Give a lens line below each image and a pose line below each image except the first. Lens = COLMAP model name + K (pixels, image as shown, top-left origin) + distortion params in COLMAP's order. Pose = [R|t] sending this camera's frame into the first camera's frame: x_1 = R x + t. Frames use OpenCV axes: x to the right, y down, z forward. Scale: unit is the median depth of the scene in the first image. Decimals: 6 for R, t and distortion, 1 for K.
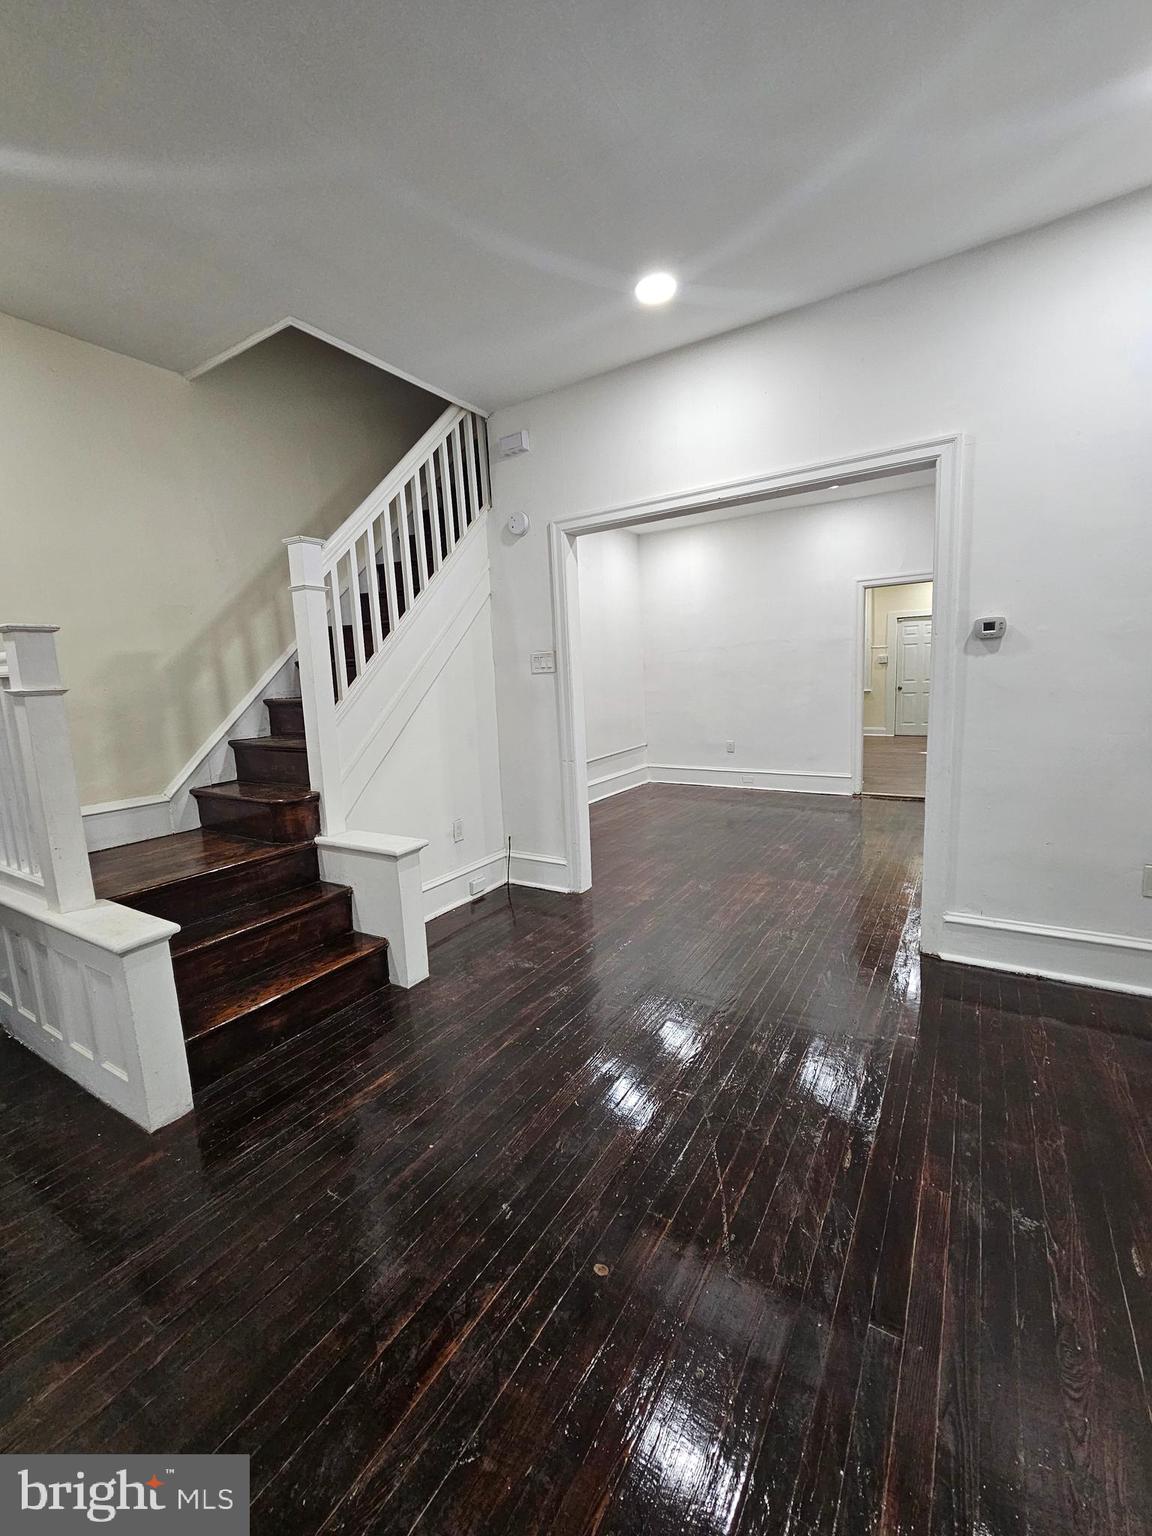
lens RADIAL K [[629.7, 0, 574.4], [0, 629.7, 762.5], [0, 0, 1]] dist [0.003240, 0.000328]
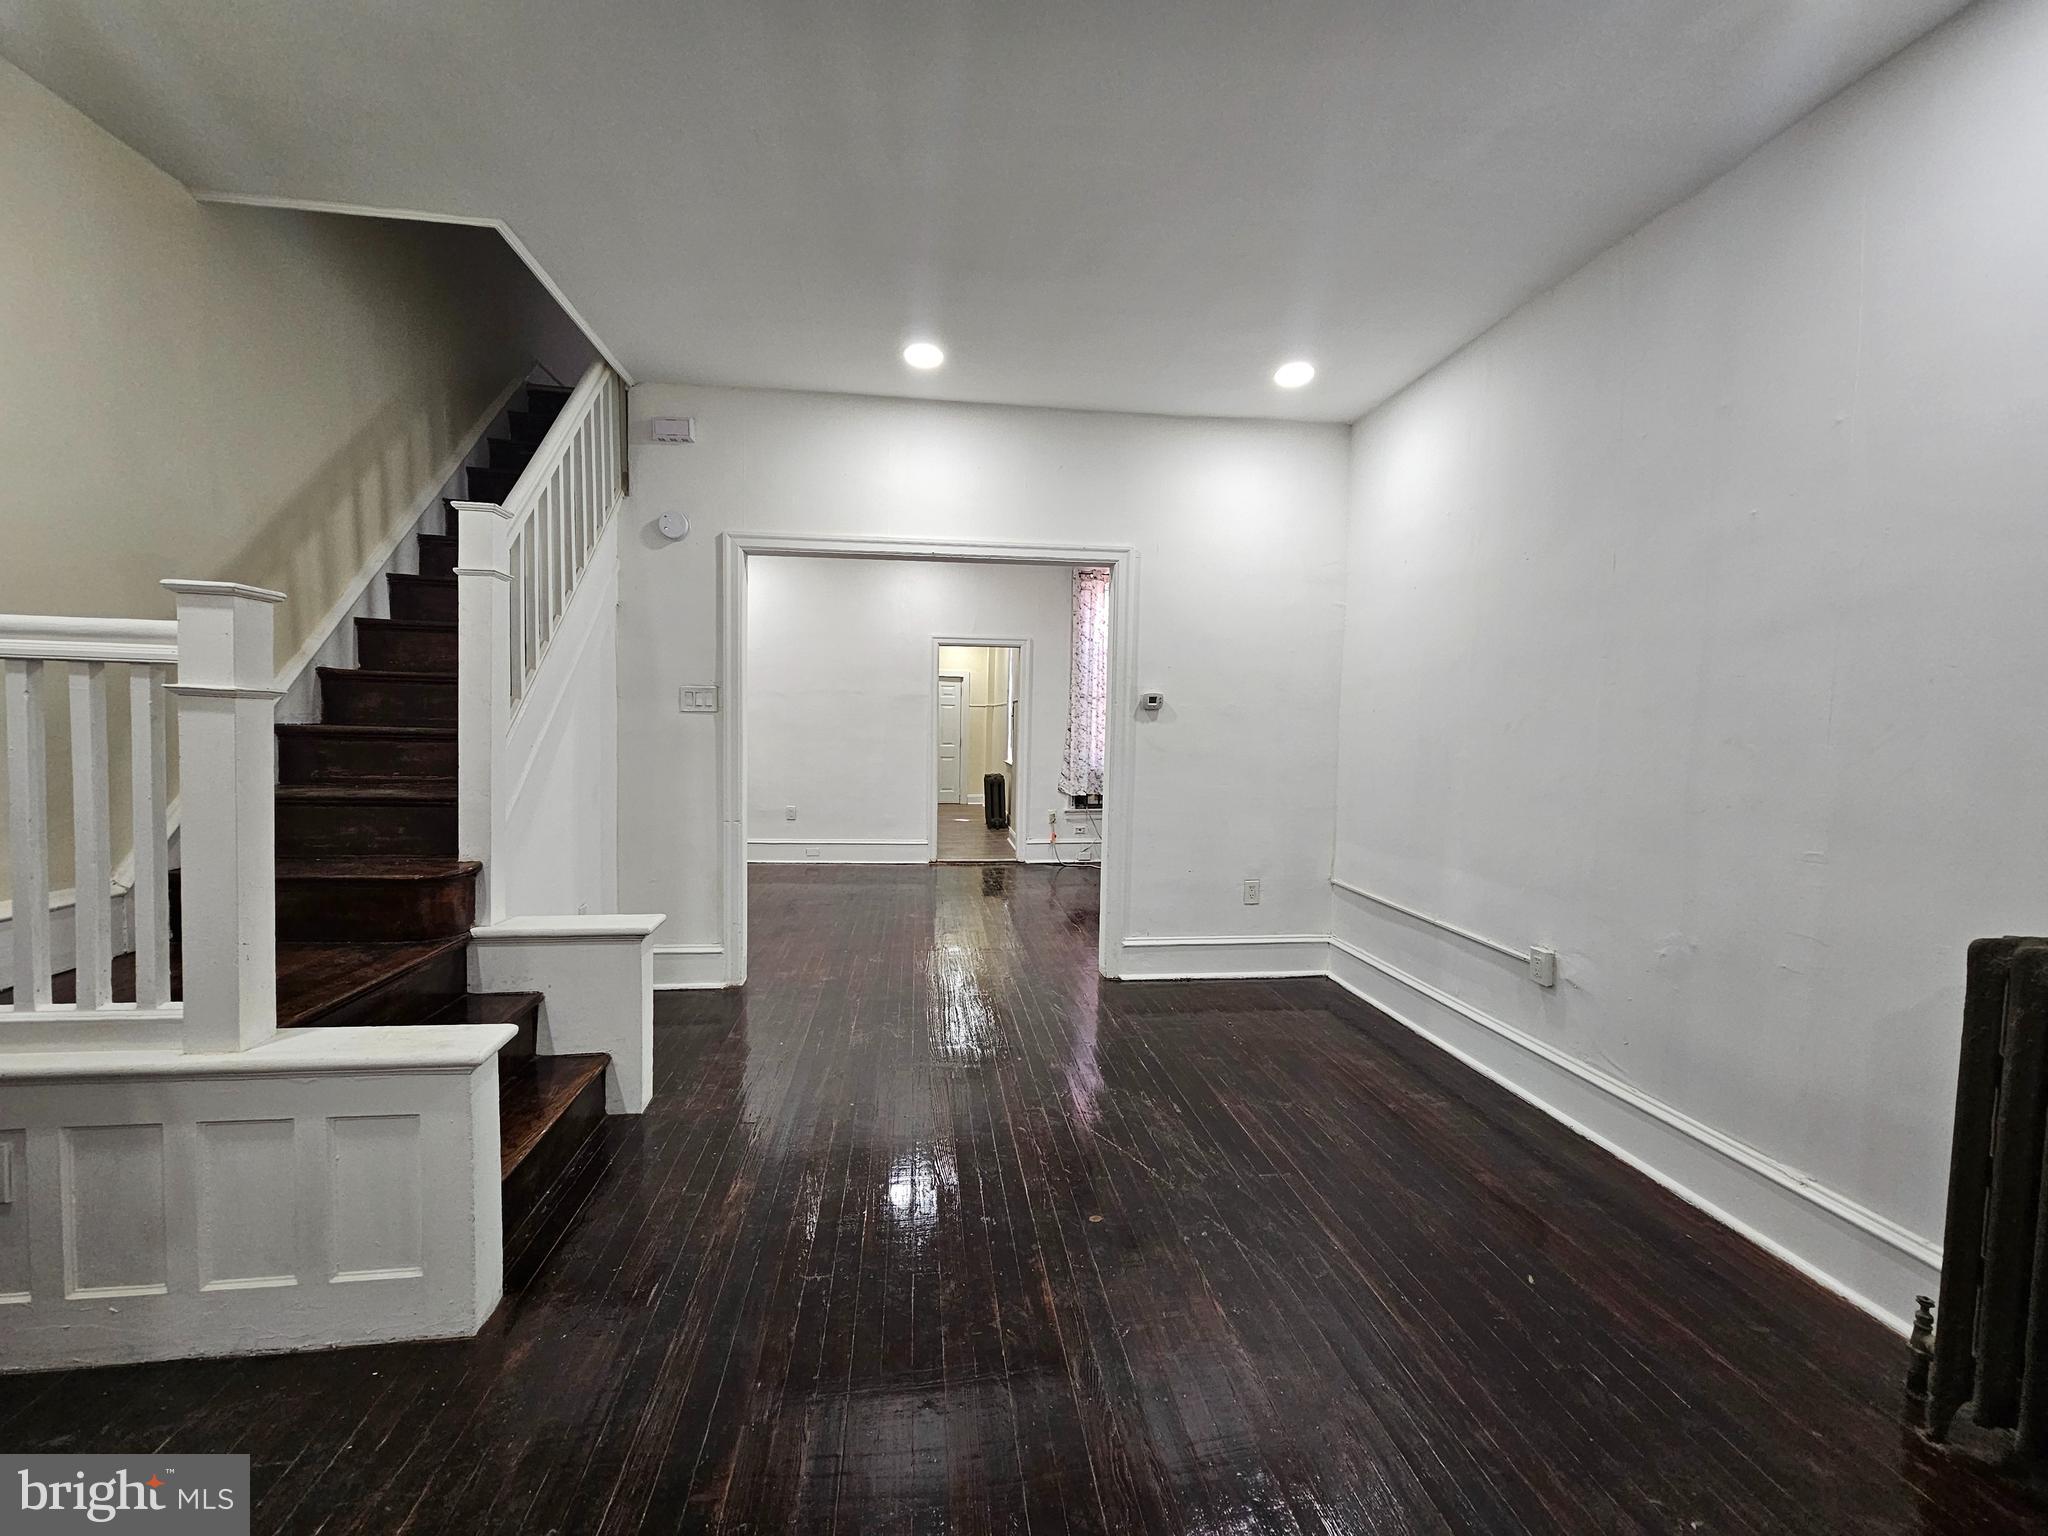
lens RADIAL K [[839.6, 0, 1014.4], [0, 839.6, 771.3], [0, 0, 1]] dist [0.003240, 0.000328]
pose [[0.772362, 0.022119, 0.634797, -0.543682], [0.036724, 0.996167, -0.079393, 0.043718], [-0.634120, 0.084633, 0.768589, -0.091842]]
